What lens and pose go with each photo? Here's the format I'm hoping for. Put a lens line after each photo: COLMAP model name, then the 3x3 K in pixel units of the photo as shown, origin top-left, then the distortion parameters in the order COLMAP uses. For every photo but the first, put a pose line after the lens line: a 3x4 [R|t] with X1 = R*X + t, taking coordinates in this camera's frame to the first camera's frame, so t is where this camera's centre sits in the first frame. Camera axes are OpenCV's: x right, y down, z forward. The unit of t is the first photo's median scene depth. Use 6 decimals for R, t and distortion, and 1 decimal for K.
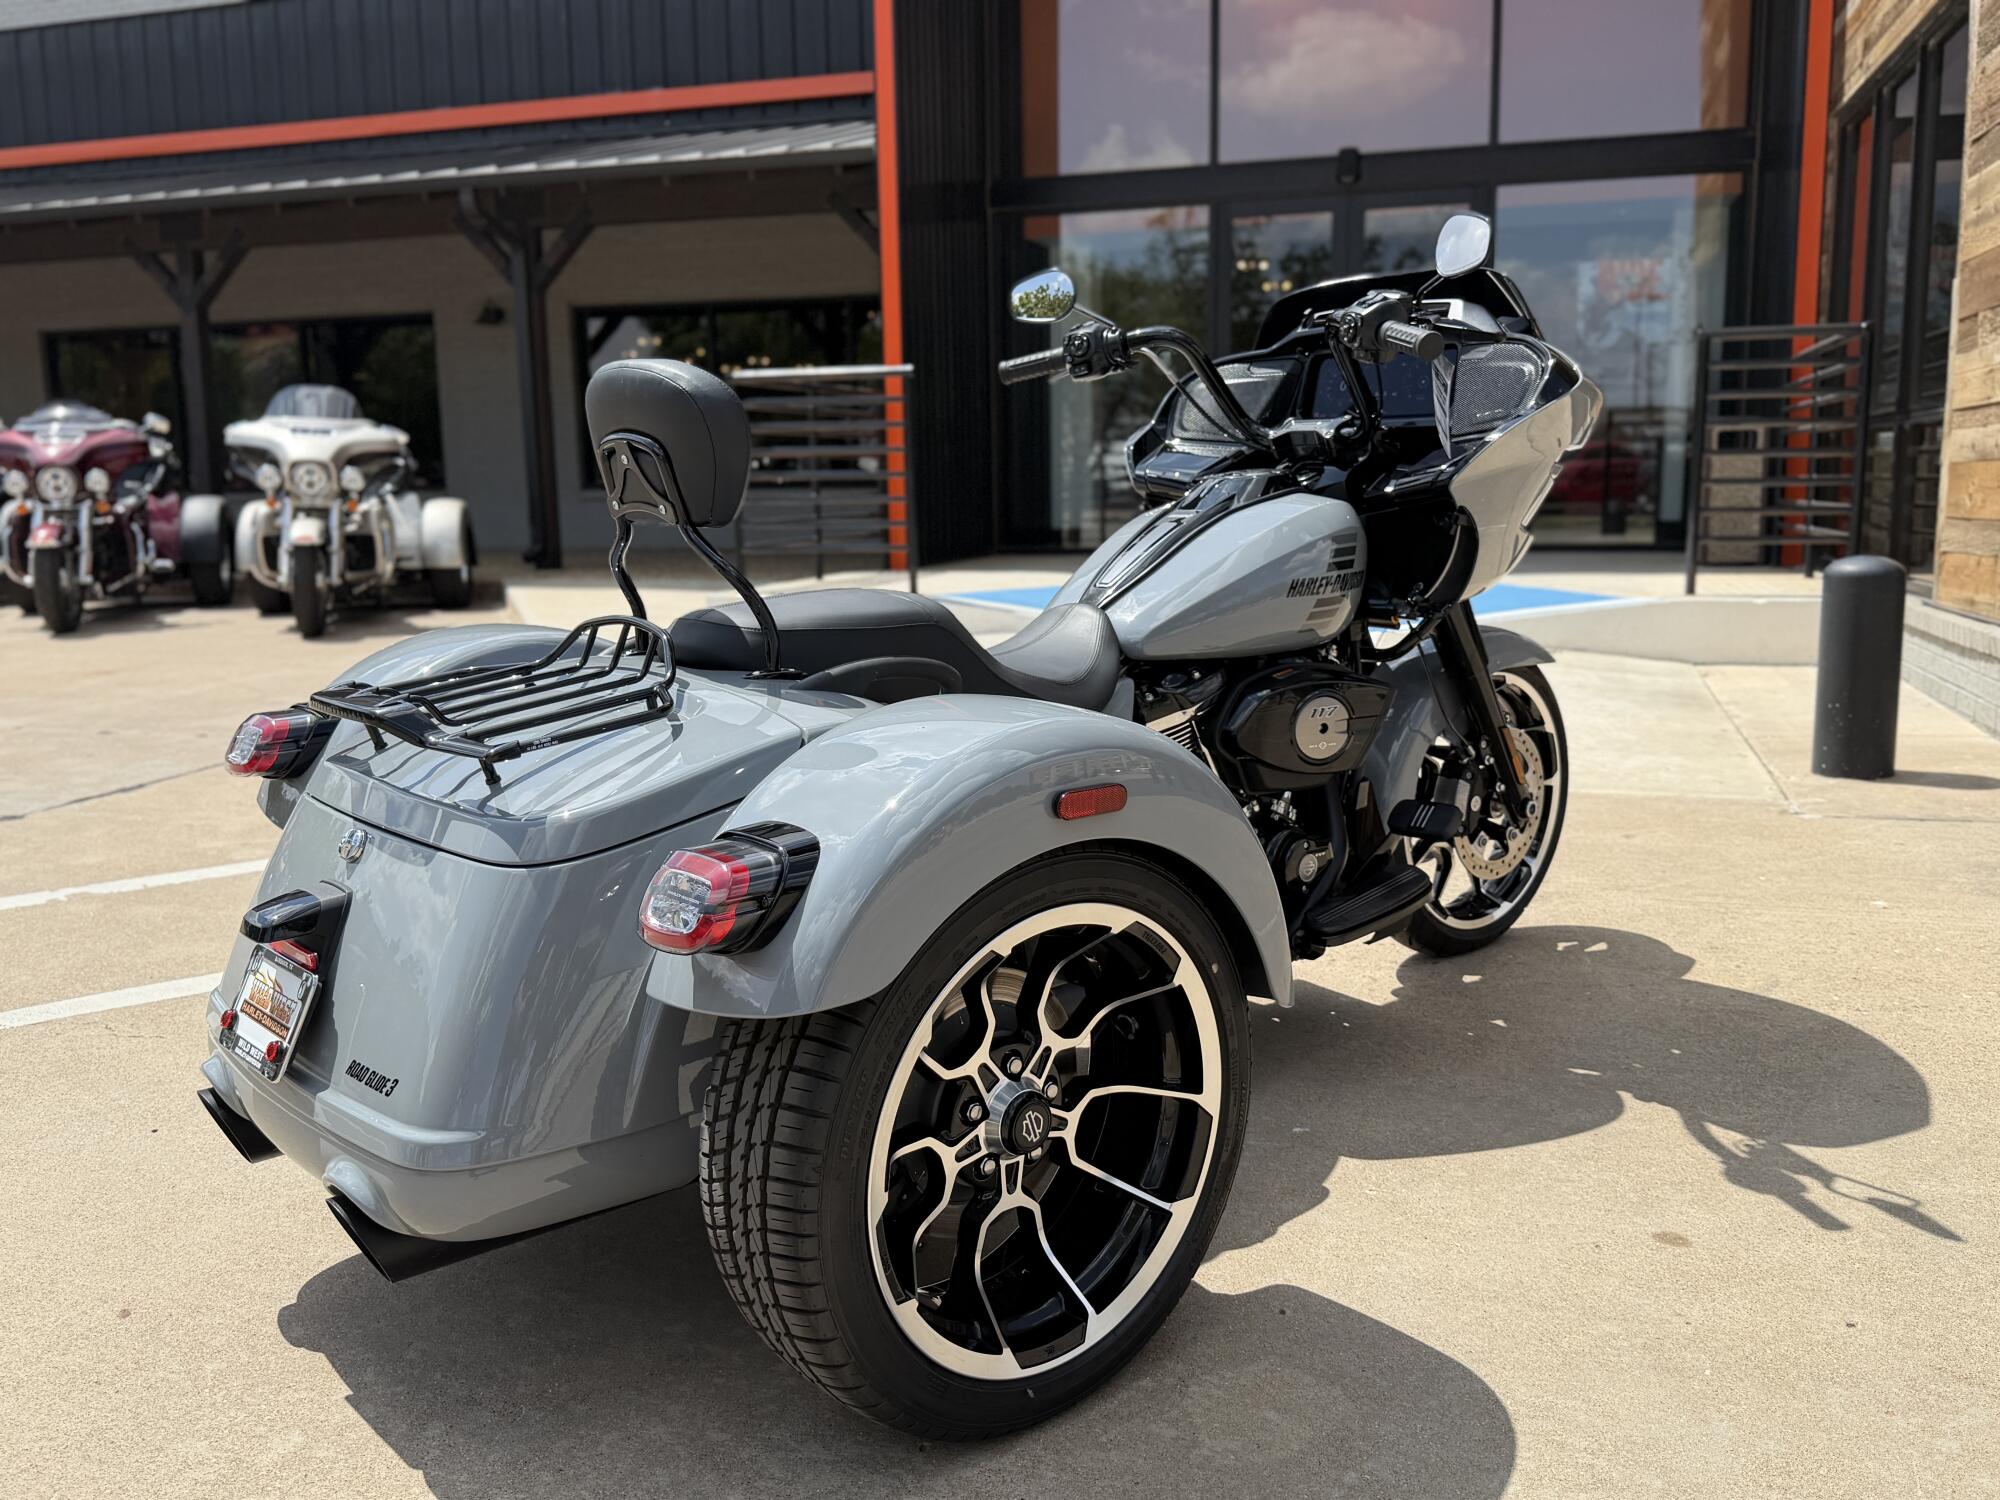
lens RADIAL K [[1667.6, 0, 1010.3], [0, 1667.6, 748.5], [0, 0, 1]] dist [-0.000914, -0.002037]
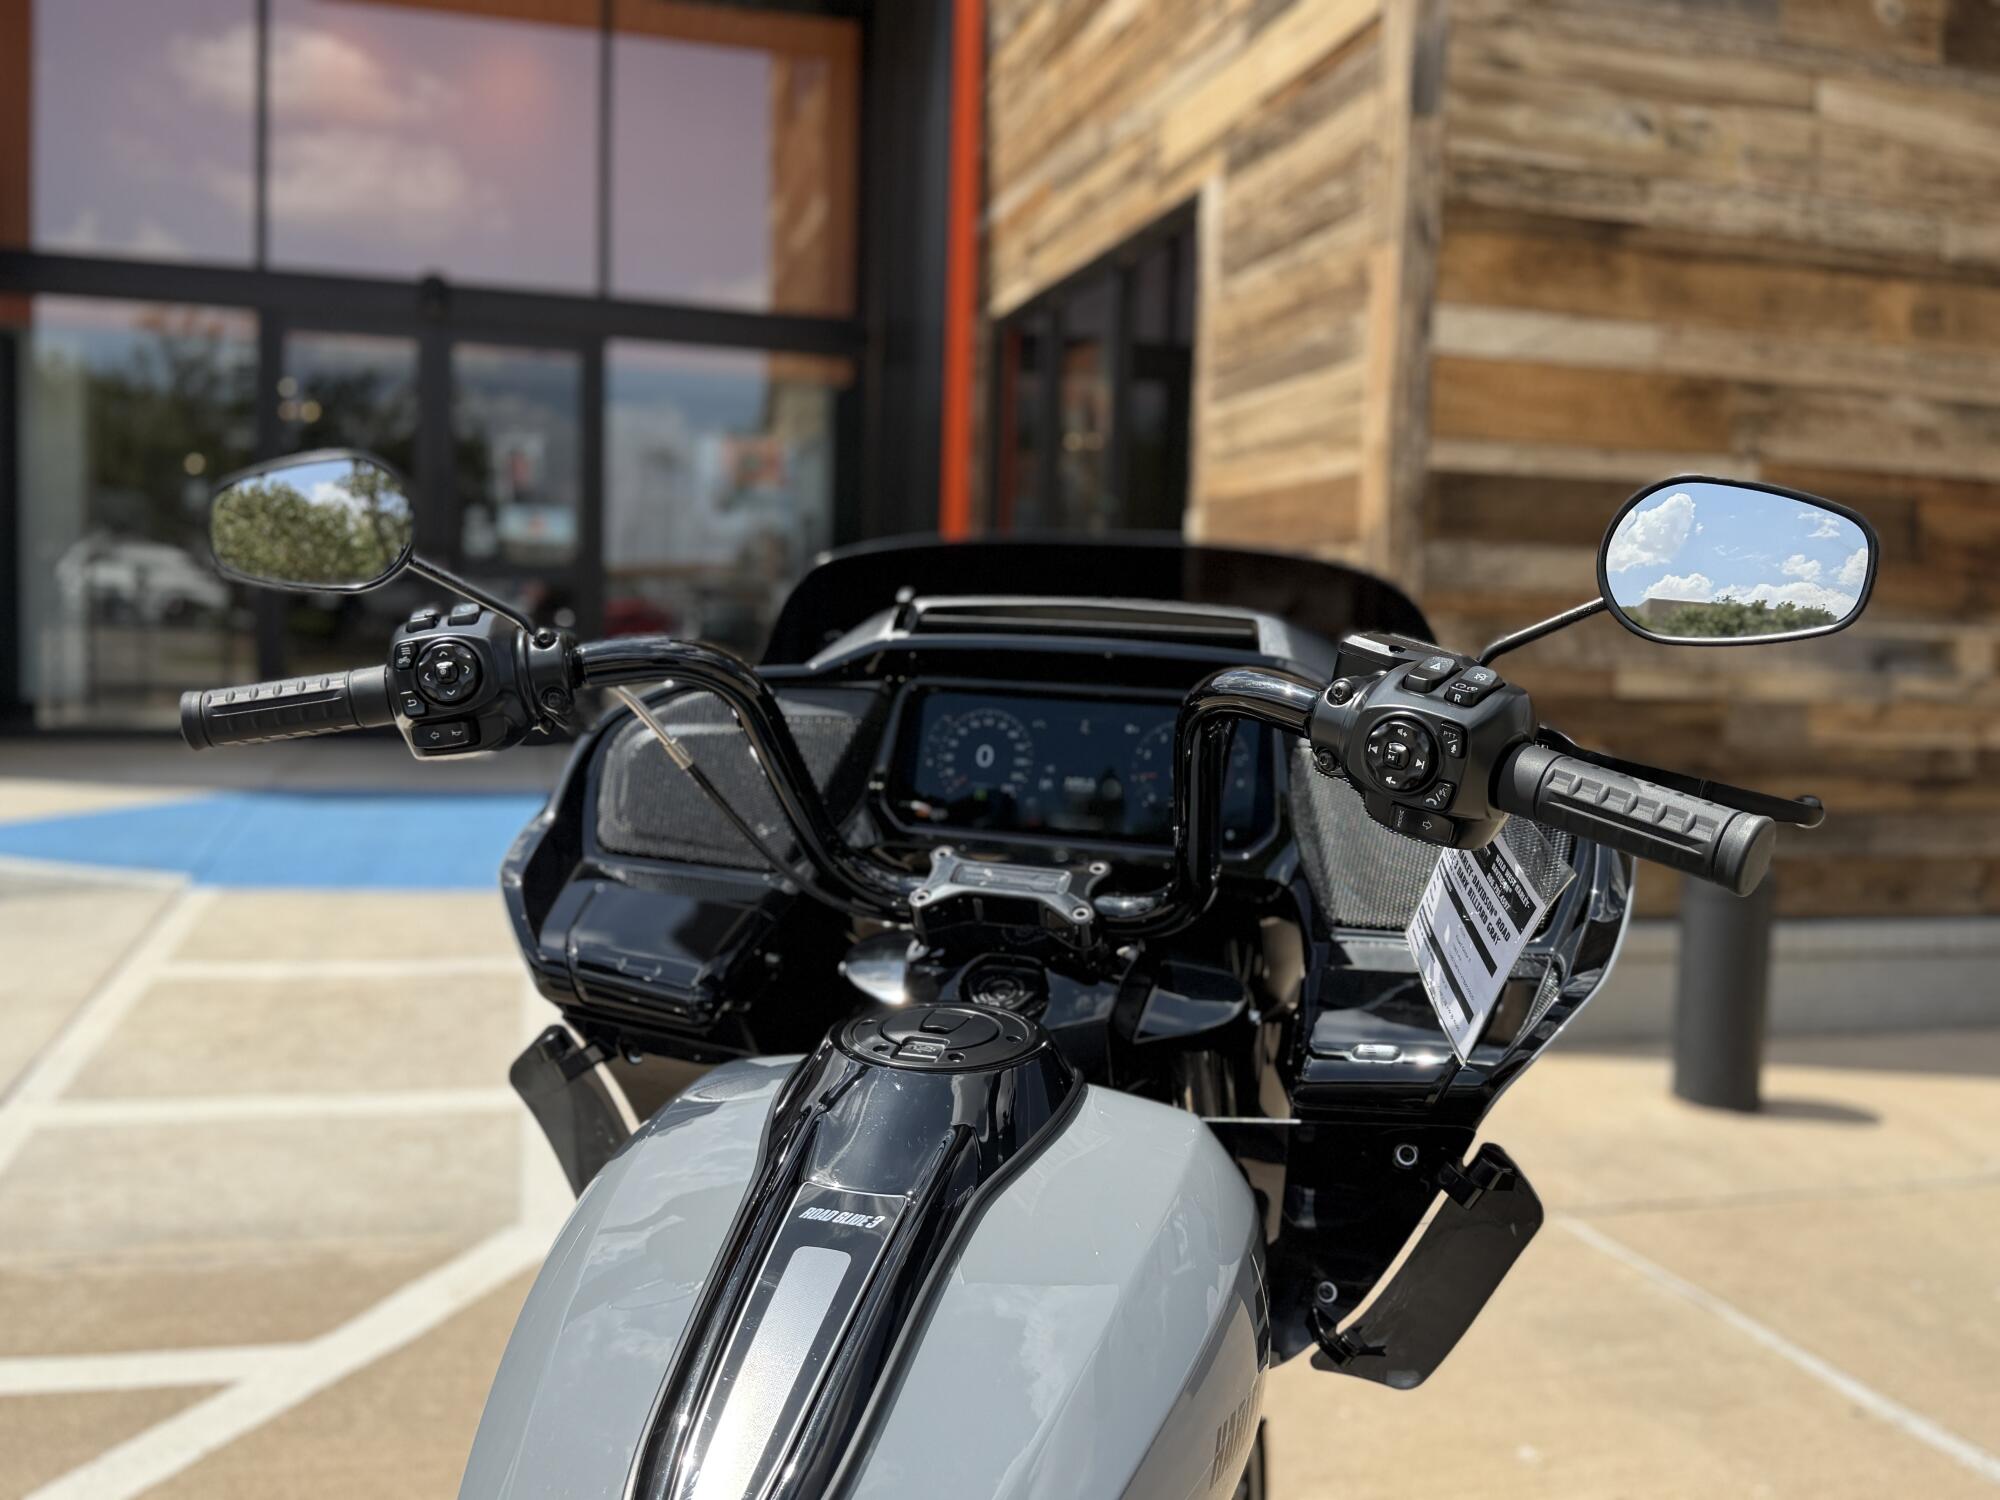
lens RADIAL K [[1667.6, 0, 992.2], [0, 1667.6, 757.9], [0, 0, 1]] dist [-0.000914, -0.002037]
pose [[0.845763, -0.003148, 0.533550, -0.016075], [0.043869, 0.997007, -0.063658, -0.057006], [-0.531752, 0.077246, 0.843370, 0.182740]]
